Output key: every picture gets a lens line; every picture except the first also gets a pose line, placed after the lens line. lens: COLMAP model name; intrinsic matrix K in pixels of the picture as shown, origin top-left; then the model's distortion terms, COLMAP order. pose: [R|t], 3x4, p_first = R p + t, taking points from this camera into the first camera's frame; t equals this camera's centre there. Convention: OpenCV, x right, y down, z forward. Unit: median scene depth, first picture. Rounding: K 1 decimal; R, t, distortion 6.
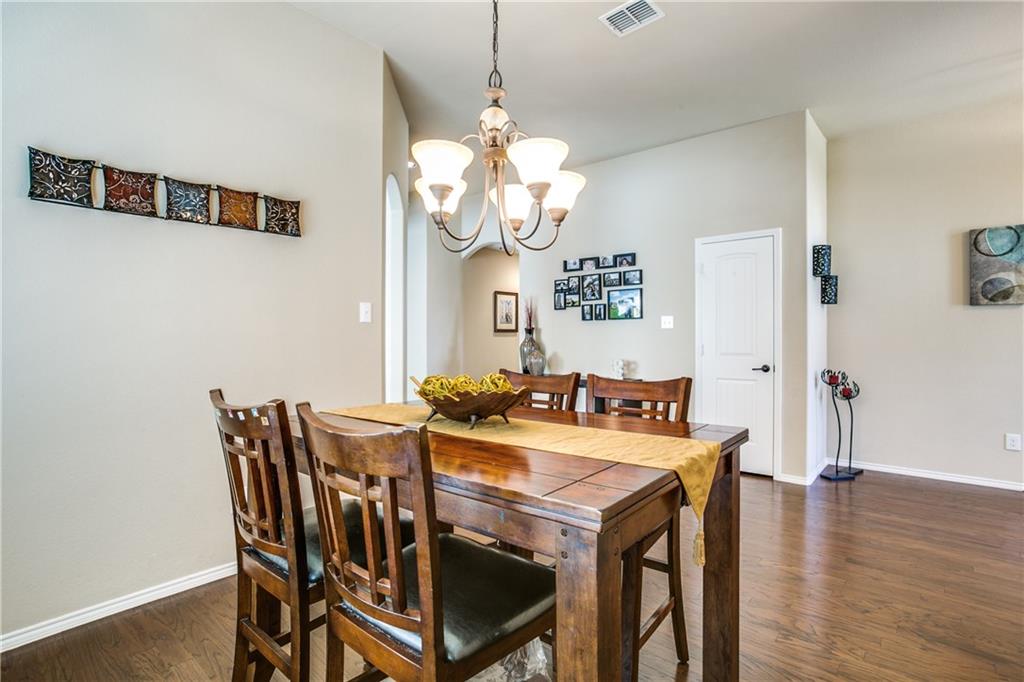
lens RADIAL K [[497.1, 0, 512.3], [0, 497.1, 338.8], [0, 0, 1]] dist [-0.032209, 0.003664]
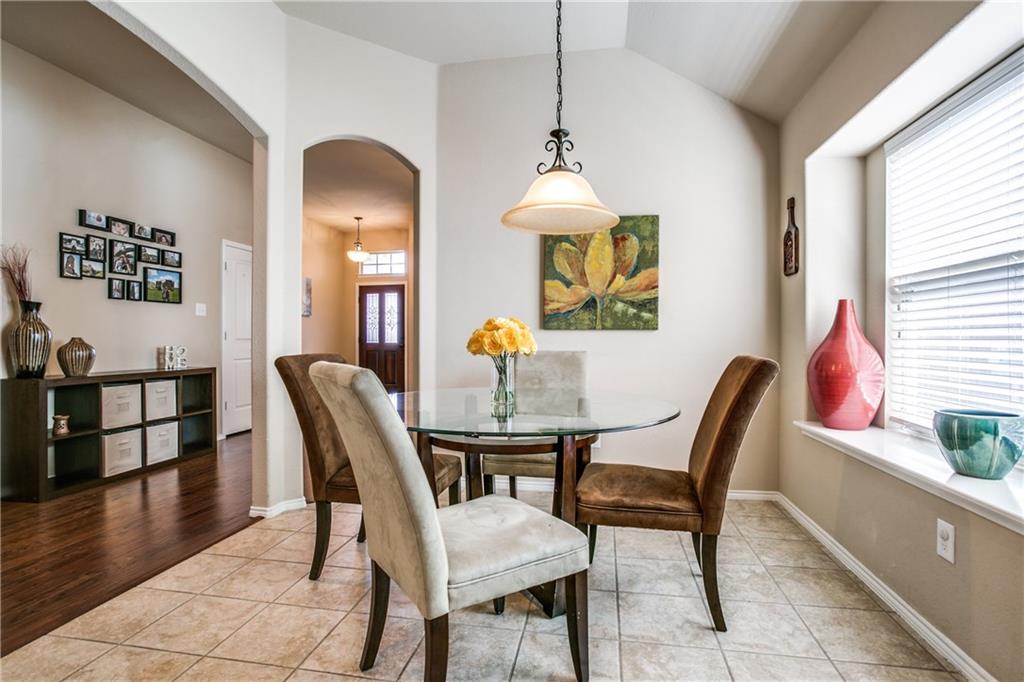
lens RADIAL K [[497.1, 0, 505.6], [0, 497.1, 340.5], [0, 0, 1]] dist [-0.032209, 0.003664]
pose [[-0.485173, 0.010416, 0.874356, -0.815544], [0.018595, 0.999826, -0.001592, 0.040094], [-0.874220, 0.015486, -0.485282, 0.855678]]
